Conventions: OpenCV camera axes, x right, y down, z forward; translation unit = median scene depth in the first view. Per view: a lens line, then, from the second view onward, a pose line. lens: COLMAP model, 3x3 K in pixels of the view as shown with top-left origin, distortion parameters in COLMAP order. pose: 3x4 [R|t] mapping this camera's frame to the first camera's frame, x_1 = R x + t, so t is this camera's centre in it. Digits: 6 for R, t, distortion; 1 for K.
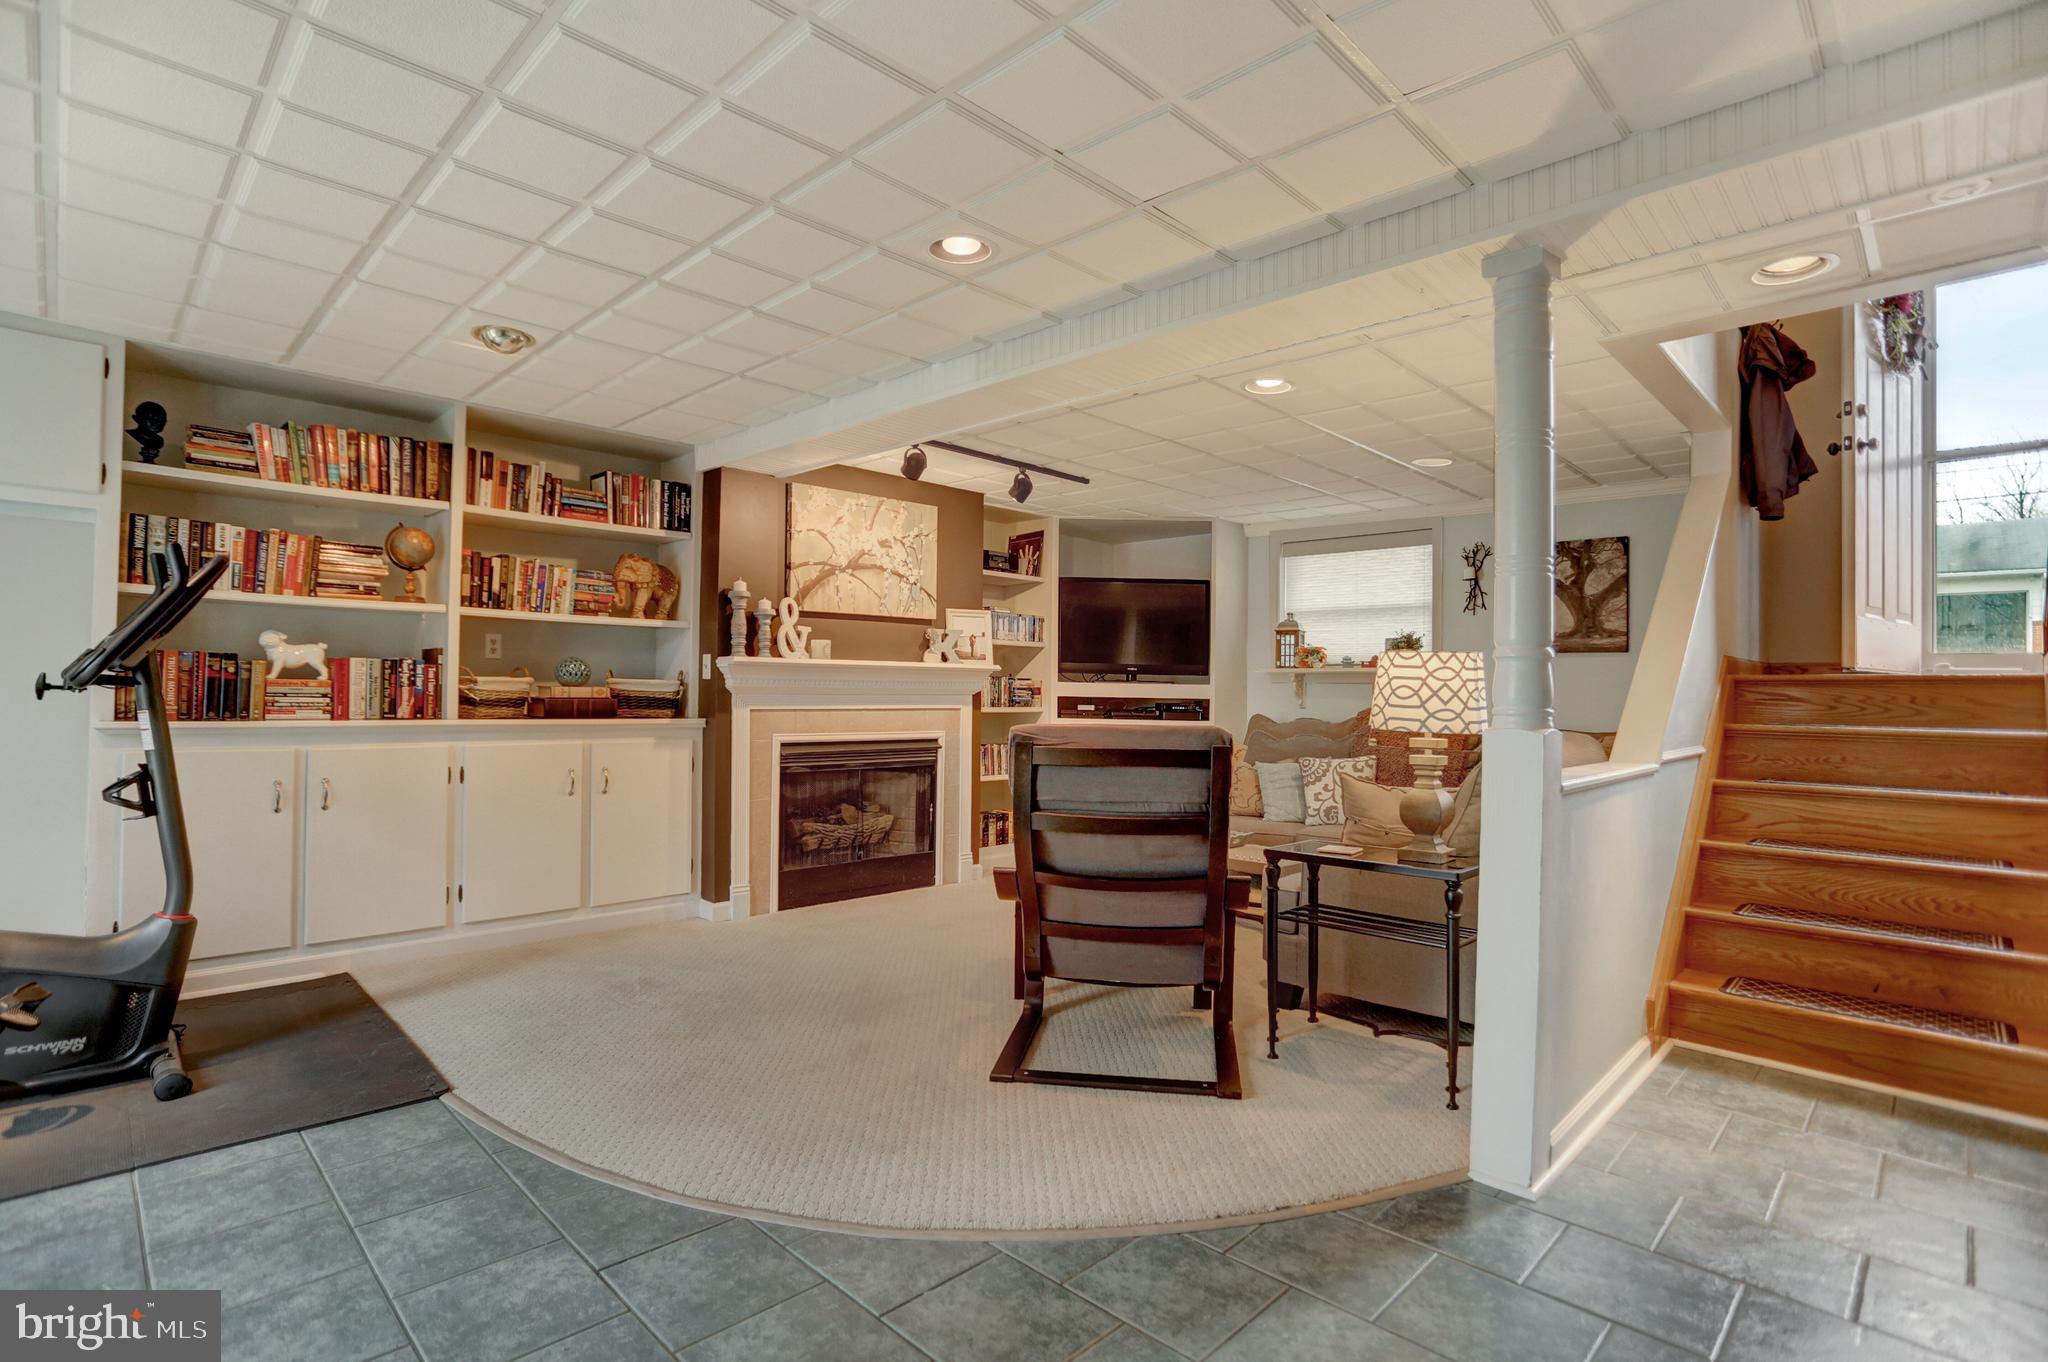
lens RADIAL K [[987.1, 0, 1021.9], [0, 987.1, 669.2], [0, 0, 1]] dist [-0.069431, 0.025973]
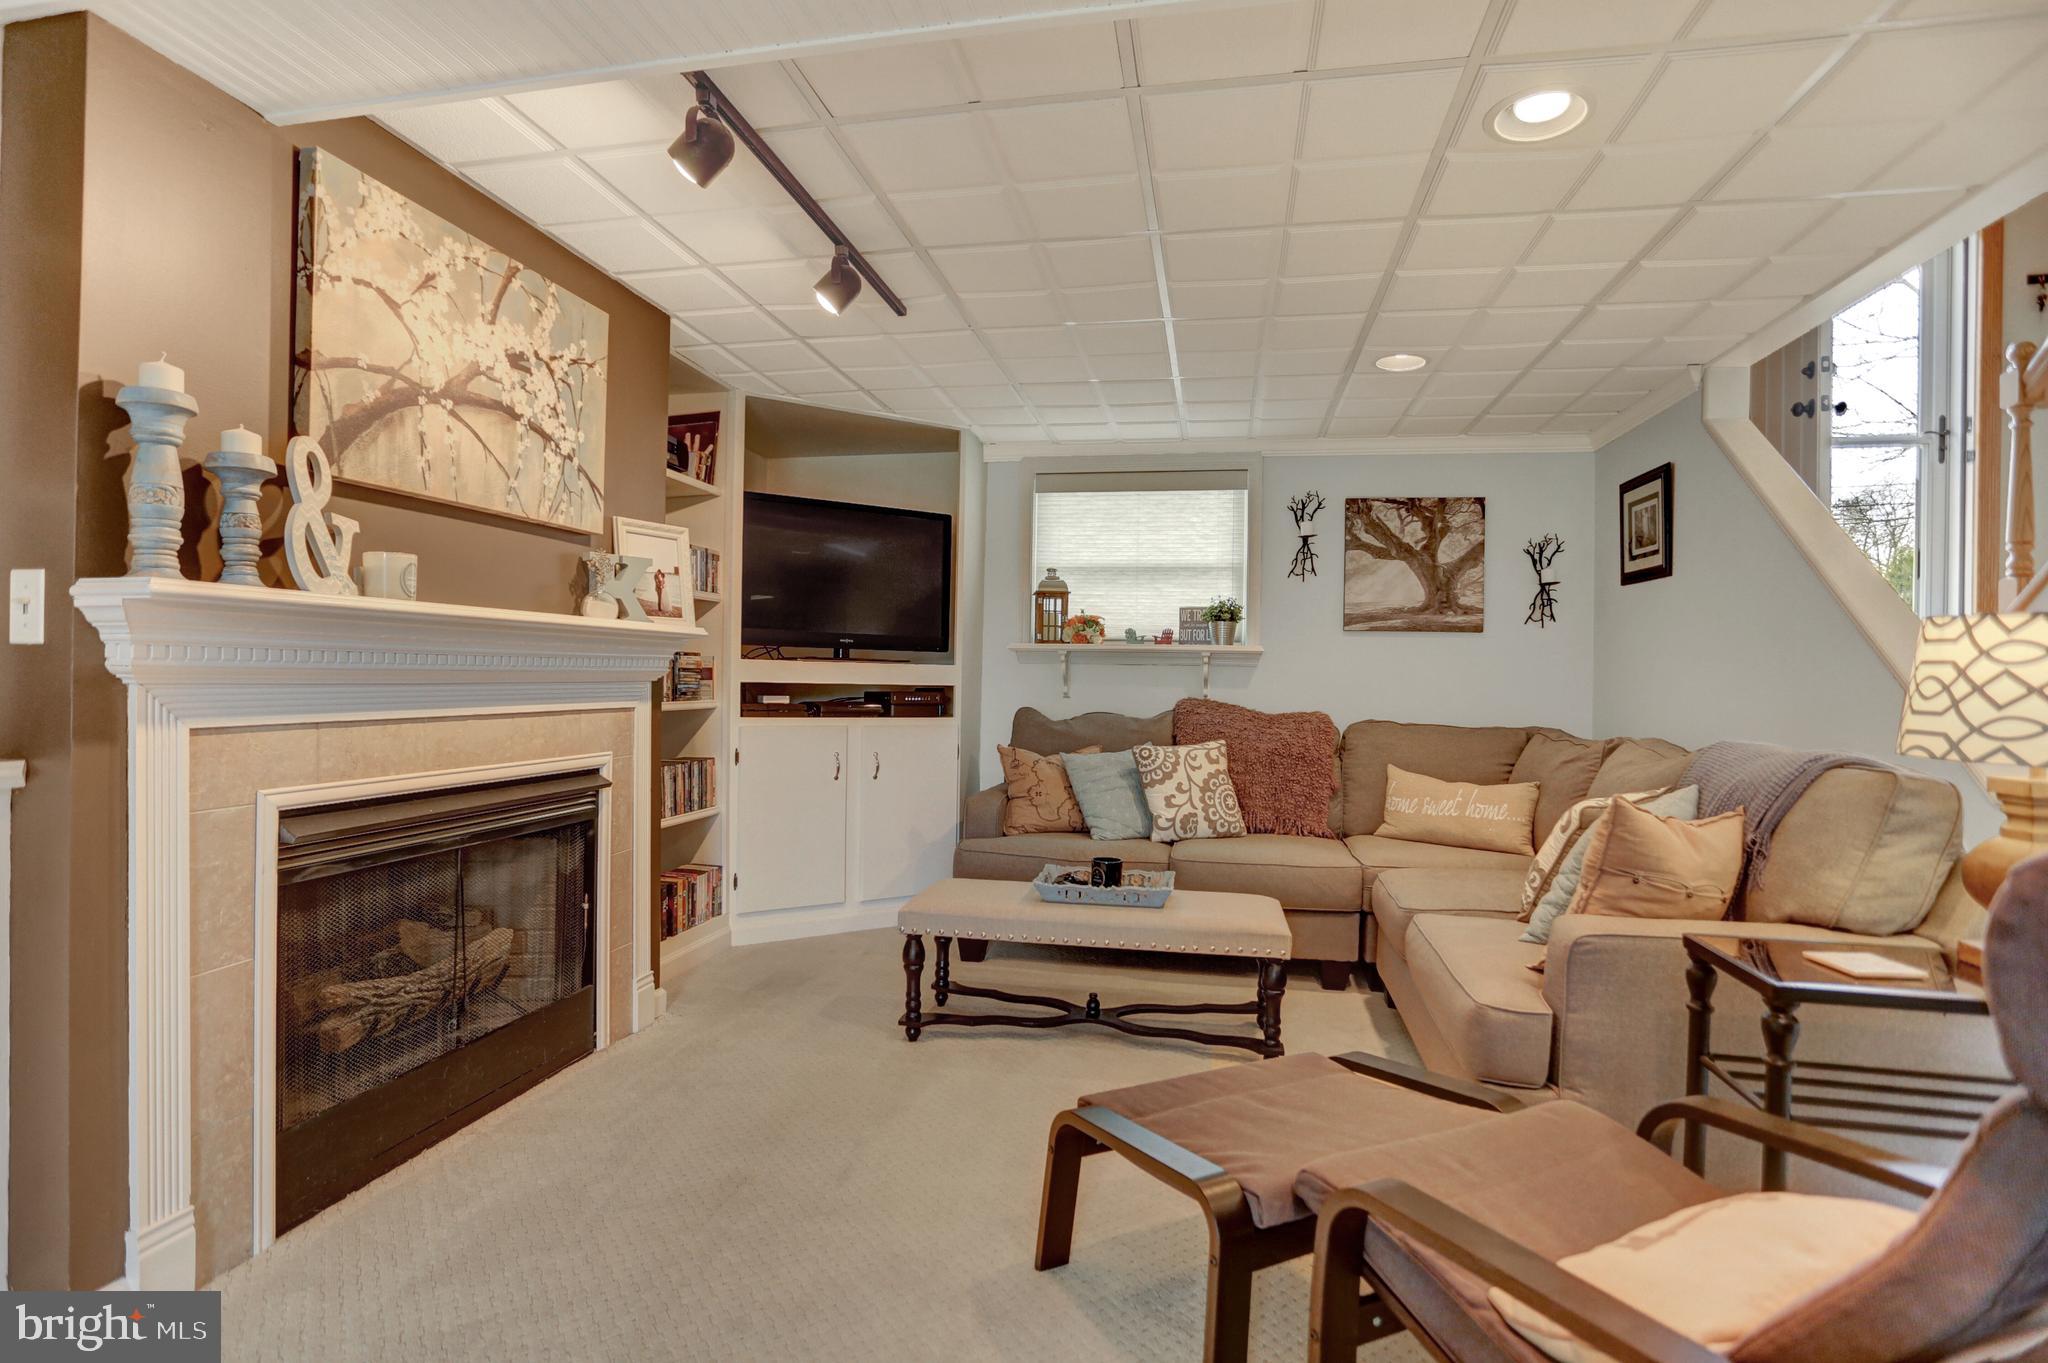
lens RADIAL K [[987.1, 0, 1021.9], [0, 987.1, 669.7], [0, 0, 1]] dist [-0.069431, 0.025973]
pose [[0.839474, 0.003953, 0.543385, -0.186733], [-0.016195, 0.999711, 0.017747, 0.007204], [-0.543158, -0.023698, 0.839296, 0.480298]]
